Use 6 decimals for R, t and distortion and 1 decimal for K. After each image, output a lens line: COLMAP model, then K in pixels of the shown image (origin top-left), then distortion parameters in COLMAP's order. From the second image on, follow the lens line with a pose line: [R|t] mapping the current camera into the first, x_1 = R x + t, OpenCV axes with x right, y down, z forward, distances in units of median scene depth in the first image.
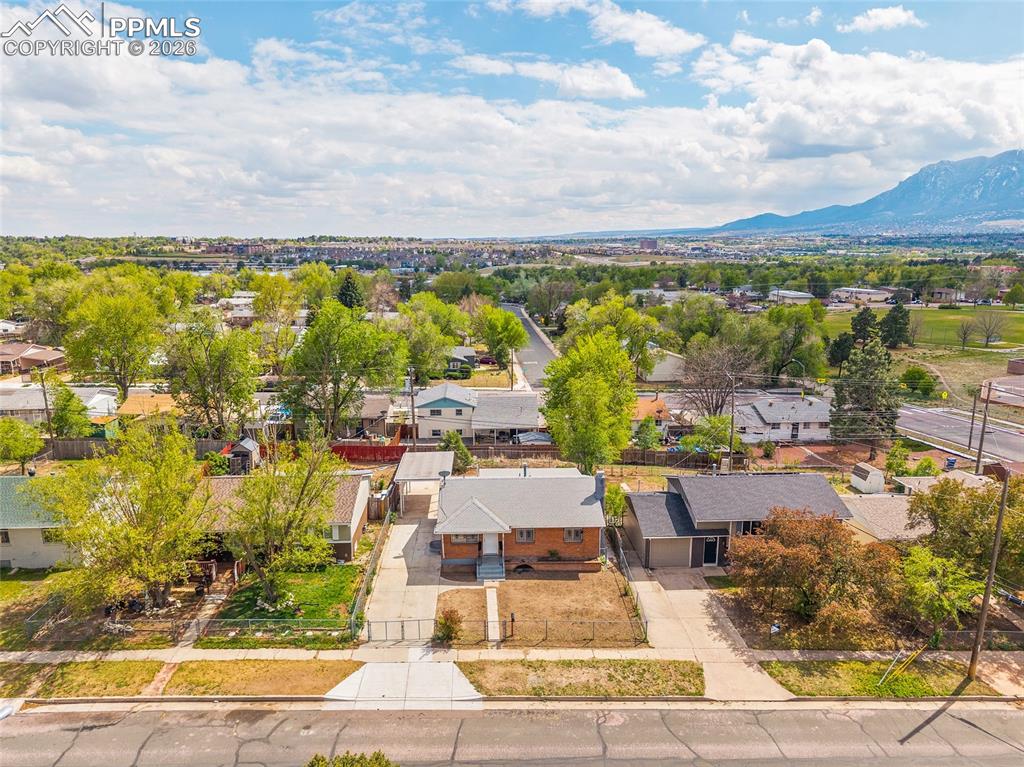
lens RADIAL K [[689.0, 0, 512.9], [0, 689.0, 379.3], [0, 0, 1]] dist [0.019576, -0.018975]
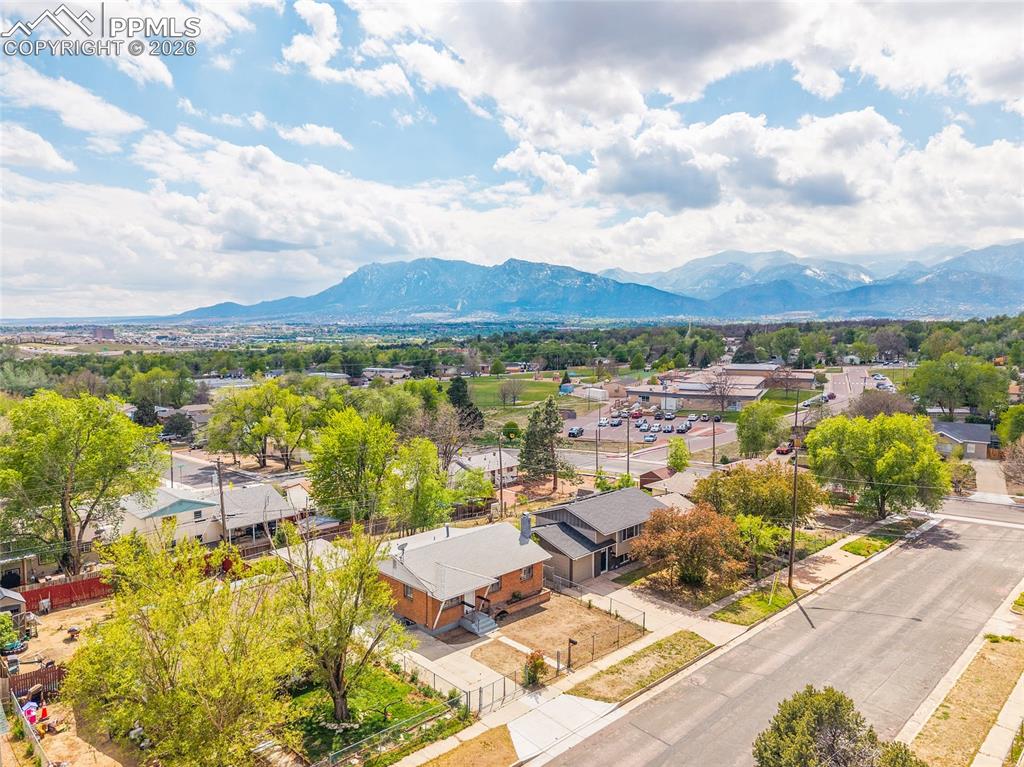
lens RADIAL K [[689.0, 0, 516.2], [0, 689.0, 379.1], [0, 0, 1]] dist [0.019576, -0.018975]
pose [[0.738953, -0.051427, 0.671791, -0.643848], [0.135274, 0.988104, -0.073157, -0.003946], [-0.660037, 0.144935, 0.737119, 0.142445]]
